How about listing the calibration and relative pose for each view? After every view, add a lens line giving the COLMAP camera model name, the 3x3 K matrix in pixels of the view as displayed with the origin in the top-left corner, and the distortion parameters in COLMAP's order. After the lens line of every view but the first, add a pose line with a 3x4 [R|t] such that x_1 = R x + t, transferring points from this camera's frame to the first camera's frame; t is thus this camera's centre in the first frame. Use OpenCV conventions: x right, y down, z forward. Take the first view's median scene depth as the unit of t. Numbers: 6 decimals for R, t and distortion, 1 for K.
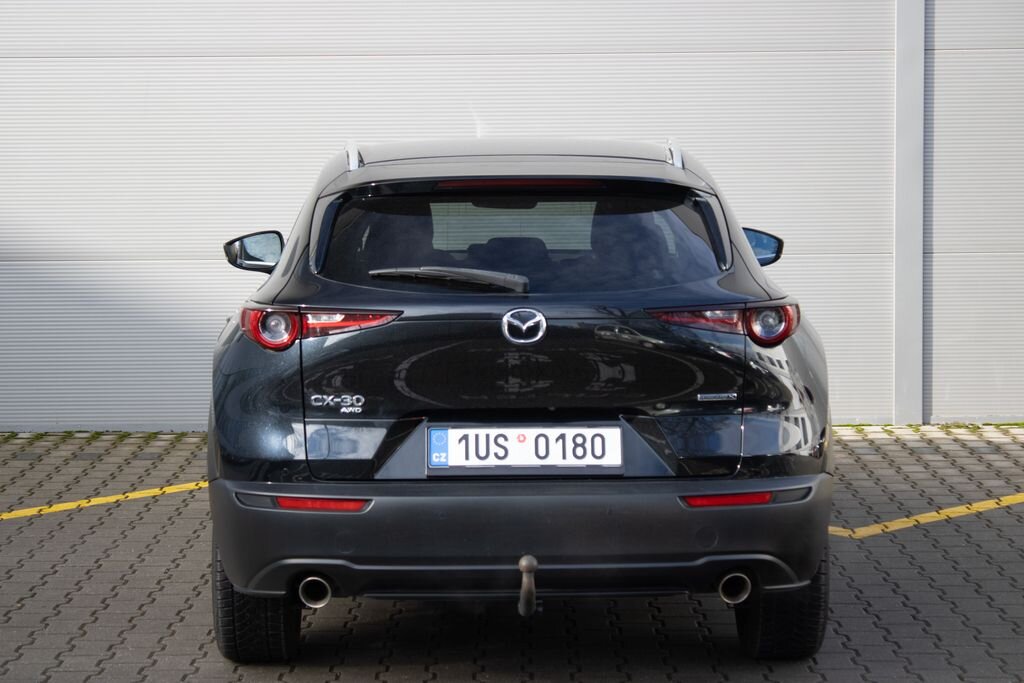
lens RADIAL K [[2280.9, 0, 518.9], [0, 2280.9, 346.9], [0, 0, 1]] dist [0.068824, 0.000000]
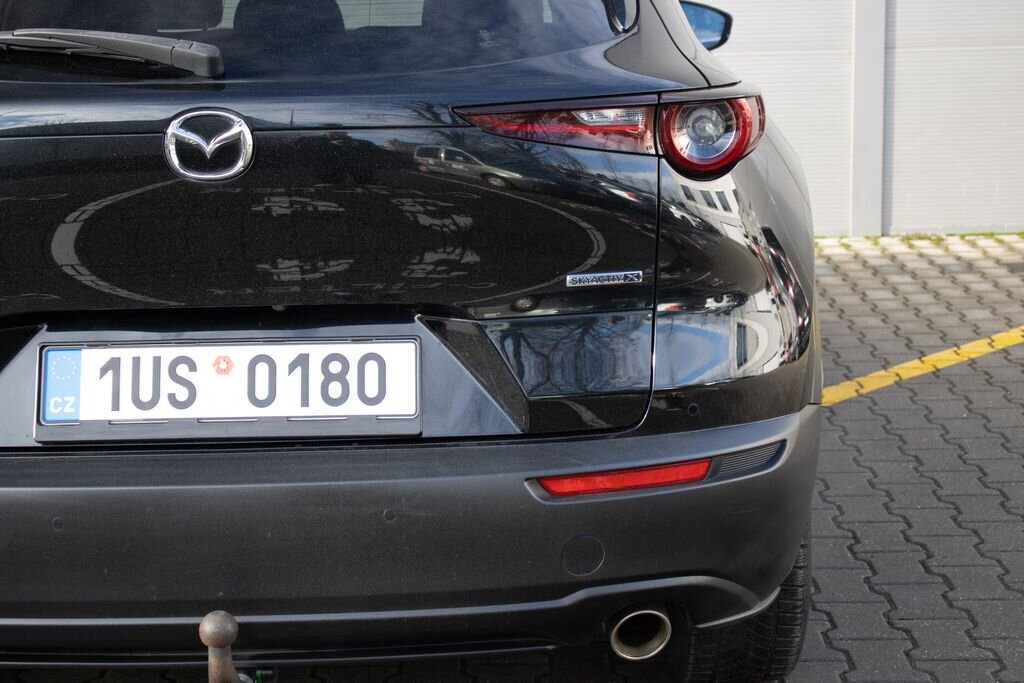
lens RADIAL K [[1645.3, 0, 510.1], [0, 1645.3, 338.6], [0, 0, 1]] dist [0.005403, 0.000000]
pose [[0.999767, -0.011363, -0.018327, 0.071163], [0.013413, 0.993165, 0.115947, -0.007778], [0.016885, -0.116166, 0.993086, 0.620348]]
